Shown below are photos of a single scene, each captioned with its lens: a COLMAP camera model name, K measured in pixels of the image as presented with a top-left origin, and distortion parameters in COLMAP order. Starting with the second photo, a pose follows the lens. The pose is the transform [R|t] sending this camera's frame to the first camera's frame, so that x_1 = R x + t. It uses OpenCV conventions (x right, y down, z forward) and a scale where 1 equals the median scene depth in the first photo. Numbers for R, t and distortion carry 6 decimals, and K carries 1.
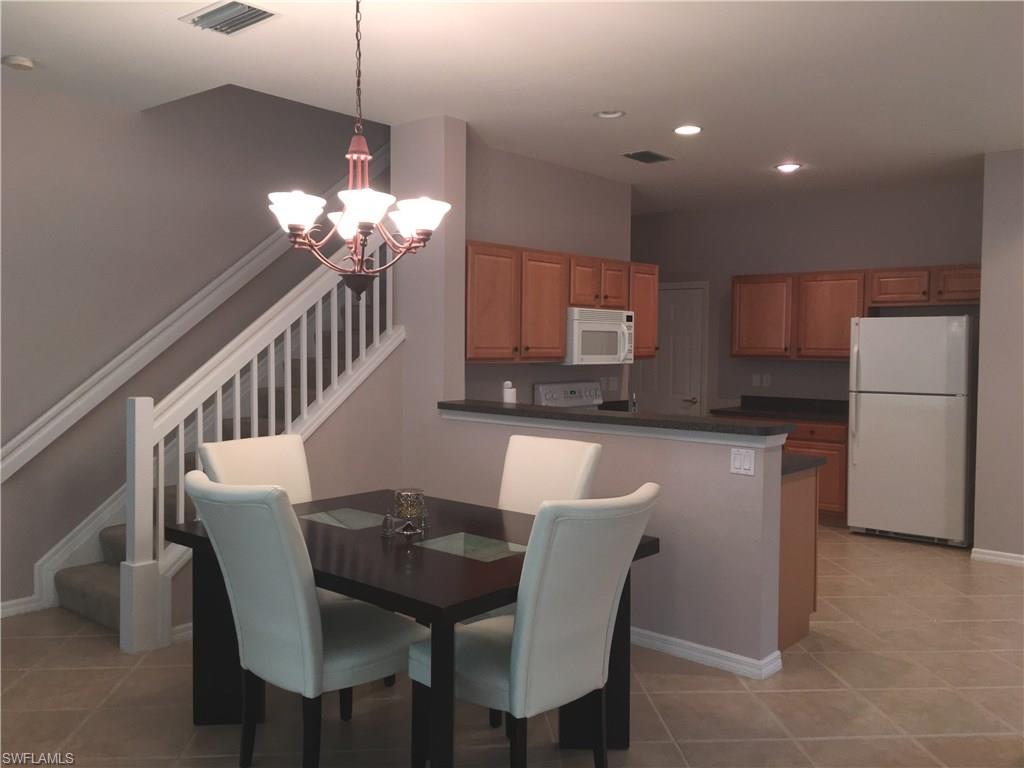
lens RADIAL K [[865.0, 0, 511.1], [0, 865.0, 382.9], [0, 0, 1]] dist [0.010708, 0.005338]
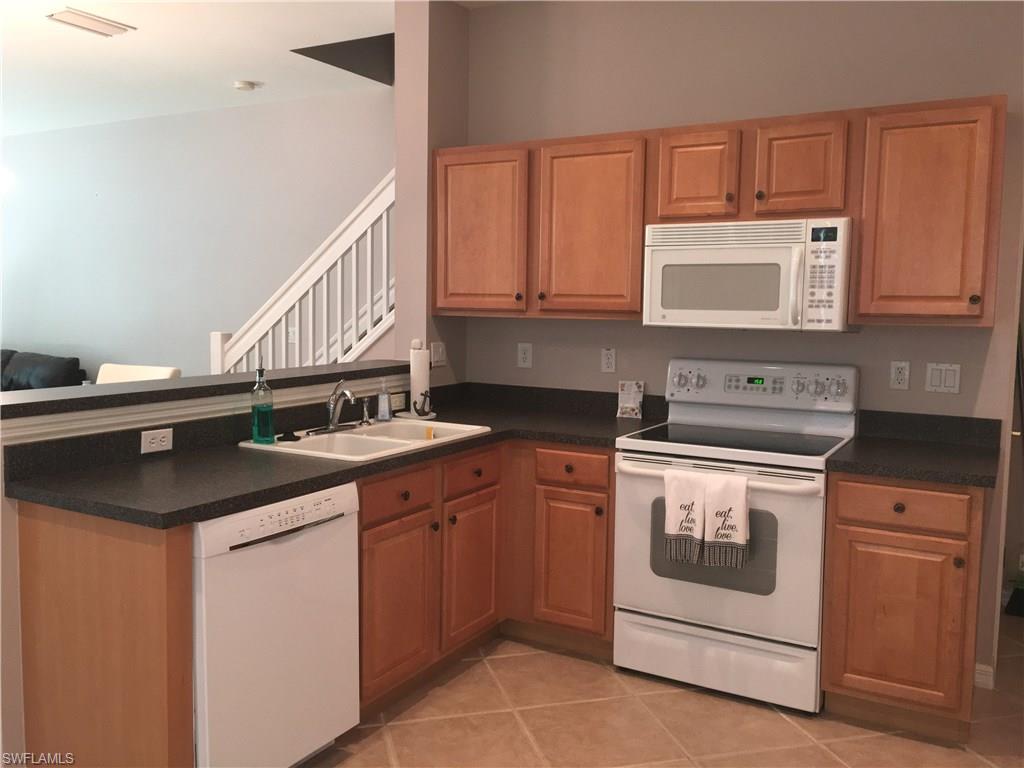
lens RADIAL K [[865.0, 0, 511.2], [0, 865.0, 381.6], [0, 0, 1]] dist [0.010708, 0.005338]
pose [[0.174418, 0.092457, -0.980321, 0.608976], [-0.050691, 0.995105, 0.084832, -0.027692], [0.983366, 0.034897, 0.178251, 0.799933]]
